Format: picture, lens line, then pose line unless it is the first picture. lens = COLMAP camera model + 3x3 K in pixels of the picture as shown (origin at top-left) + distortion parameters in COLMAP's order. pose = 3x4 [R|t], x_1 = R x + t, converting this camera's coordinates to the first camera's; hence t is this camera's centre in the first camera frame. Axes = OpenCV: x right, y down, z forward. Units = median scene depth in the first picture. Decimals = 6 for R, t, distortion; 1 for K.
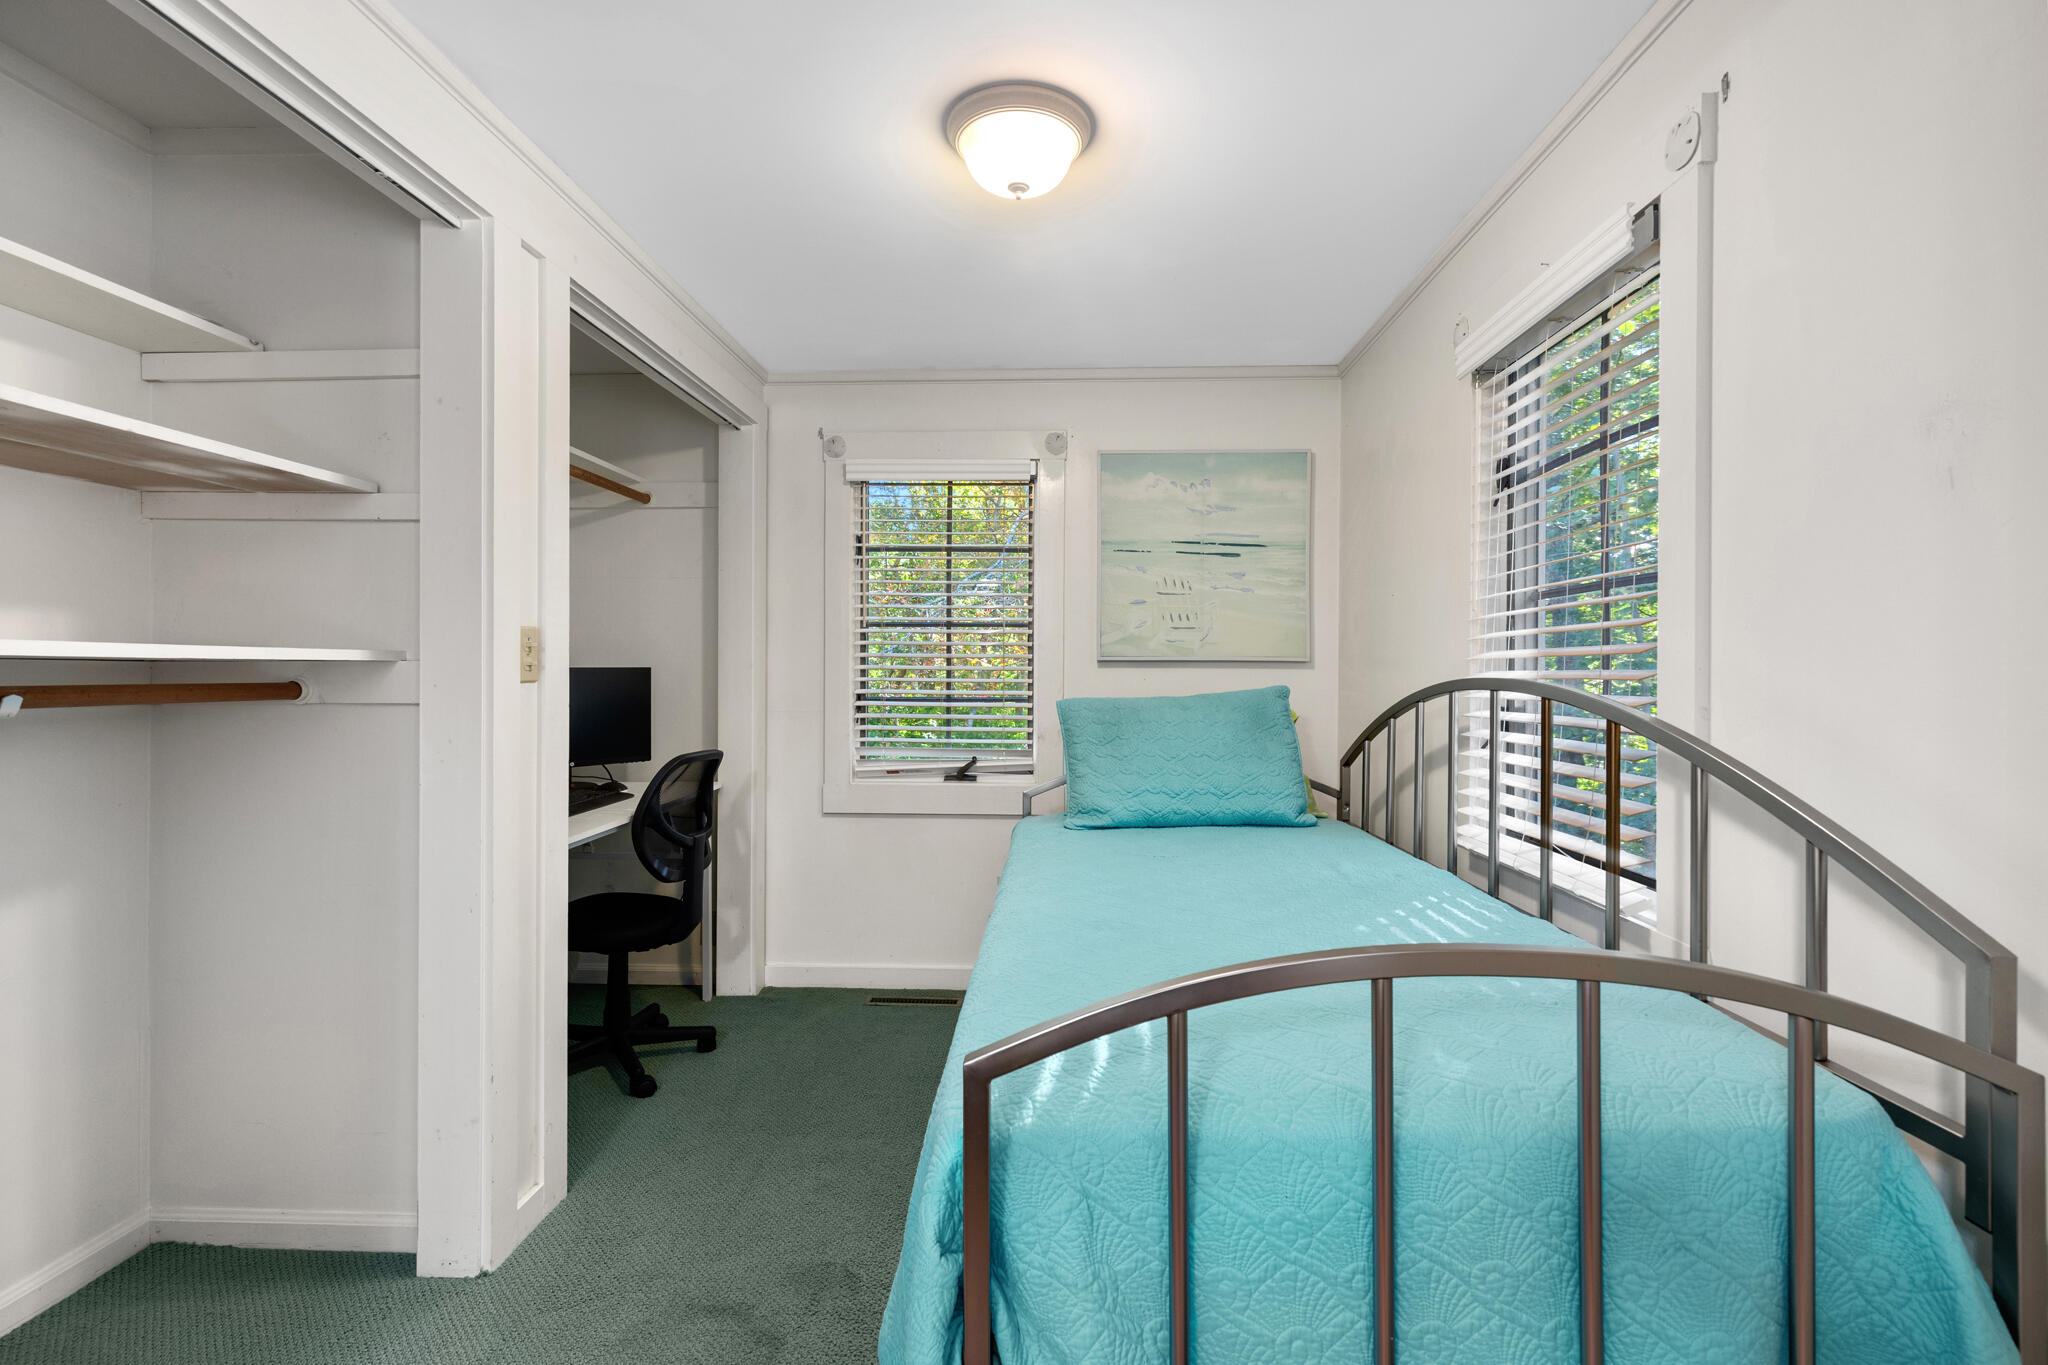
lens RADIAL K [[923.3, 0, 1030.6], [0, 923.3, 685.0], [0, 0, 1]] dist [0.006030, -0.000526]
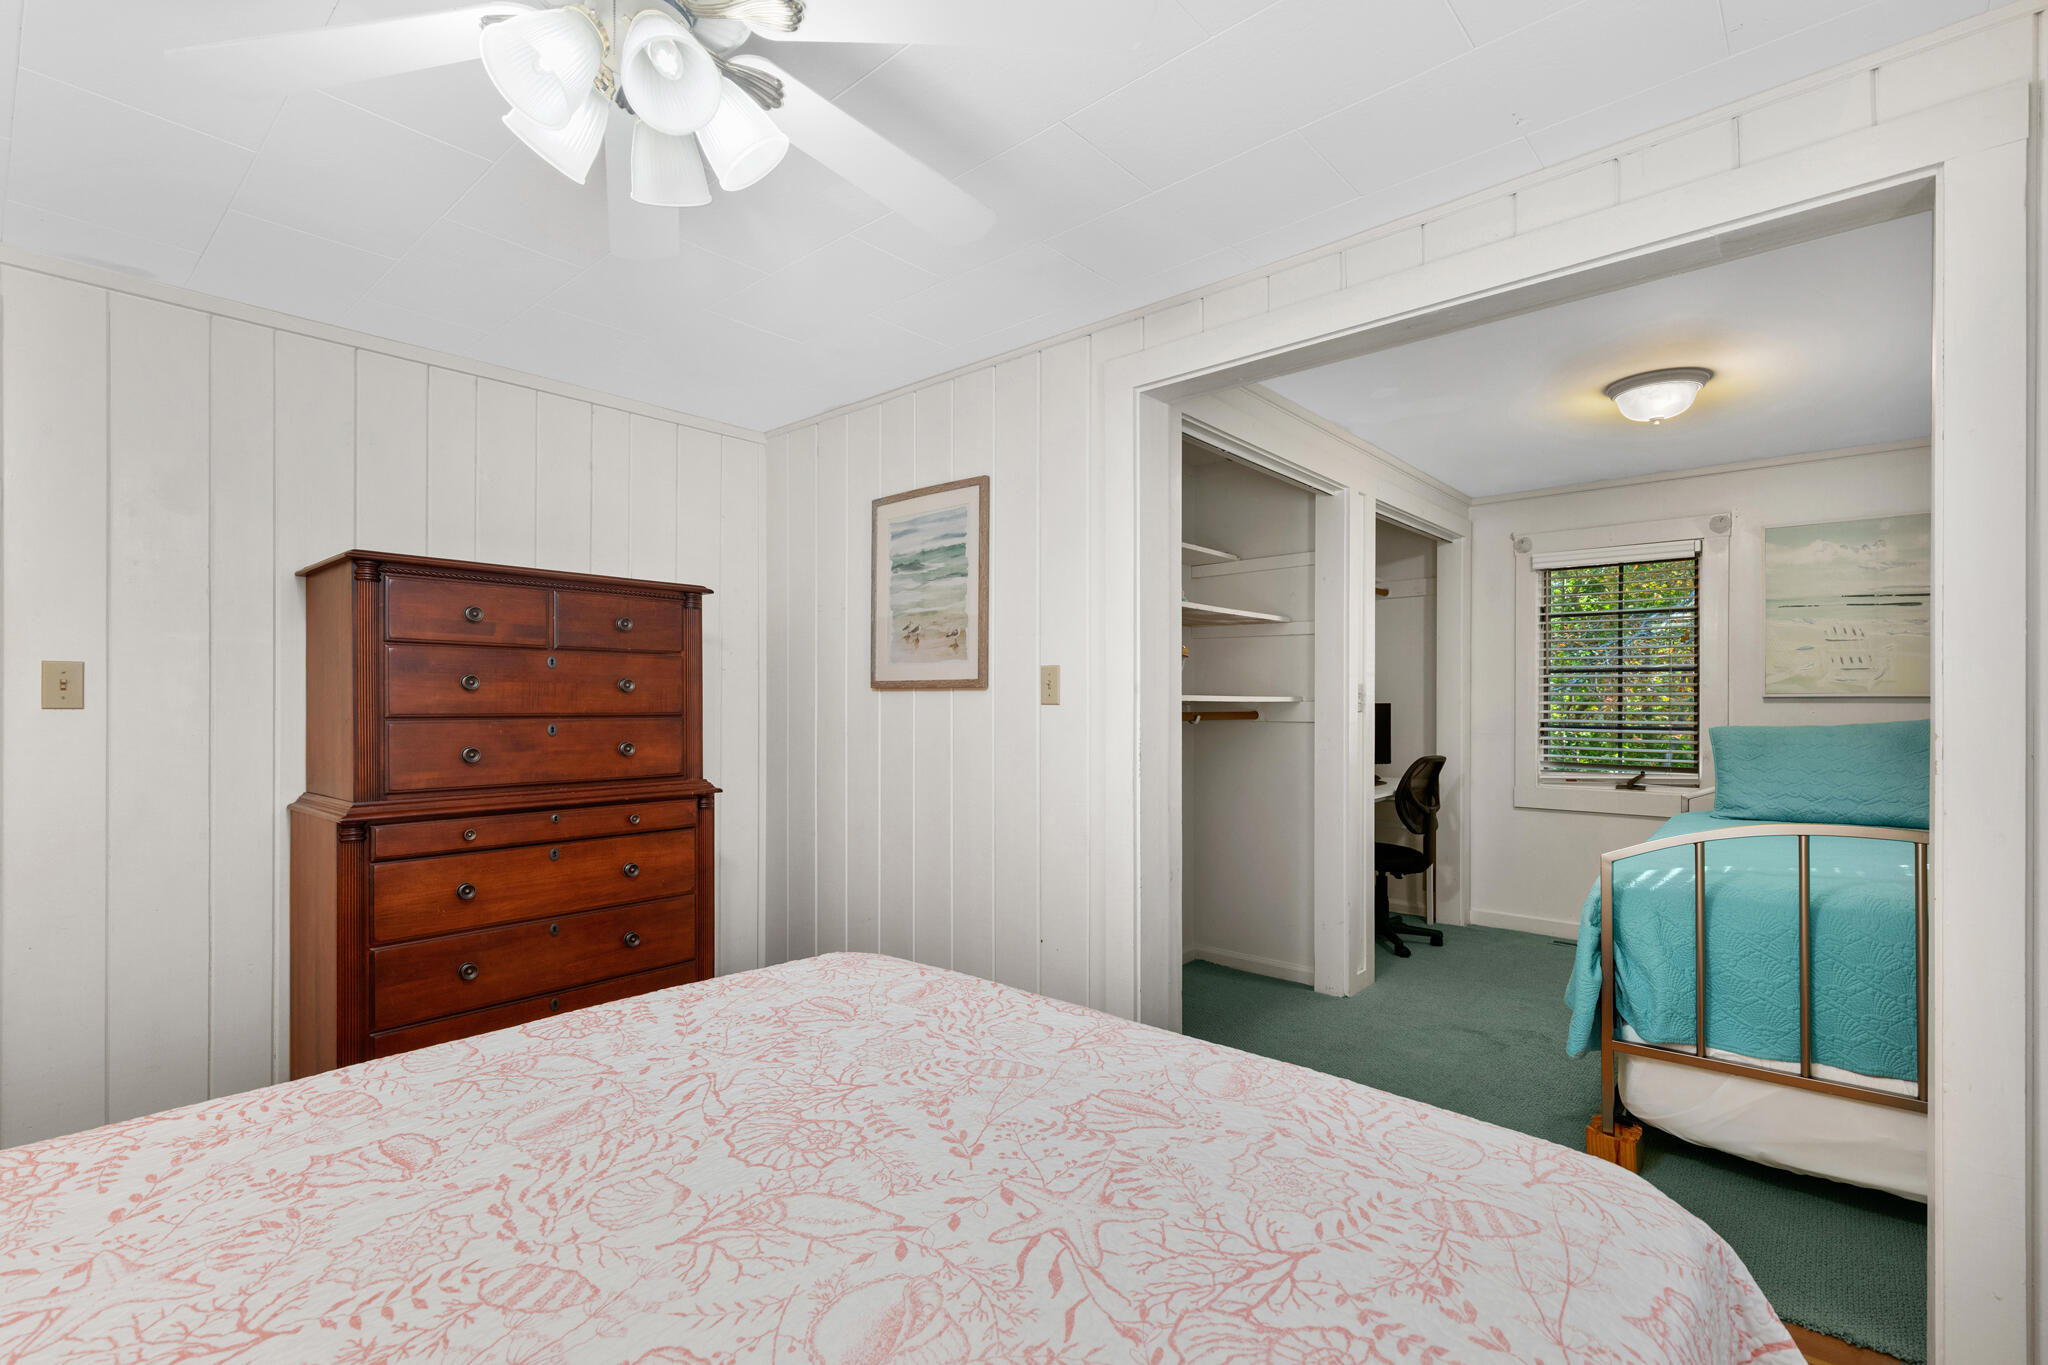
lens RADIAL K [[930.1, 0, 1028.2], [0, 930.1, 699.6], [0, 0, 1]] dist [0.002356, -0.000882]
pose [[0.779708, -0.003452, -0.626134, 0.086652], [-0.008307, 0.999840, -0.015858, 0.004462], [0.626089, 0.017566, 0.779554, -0.576895]]
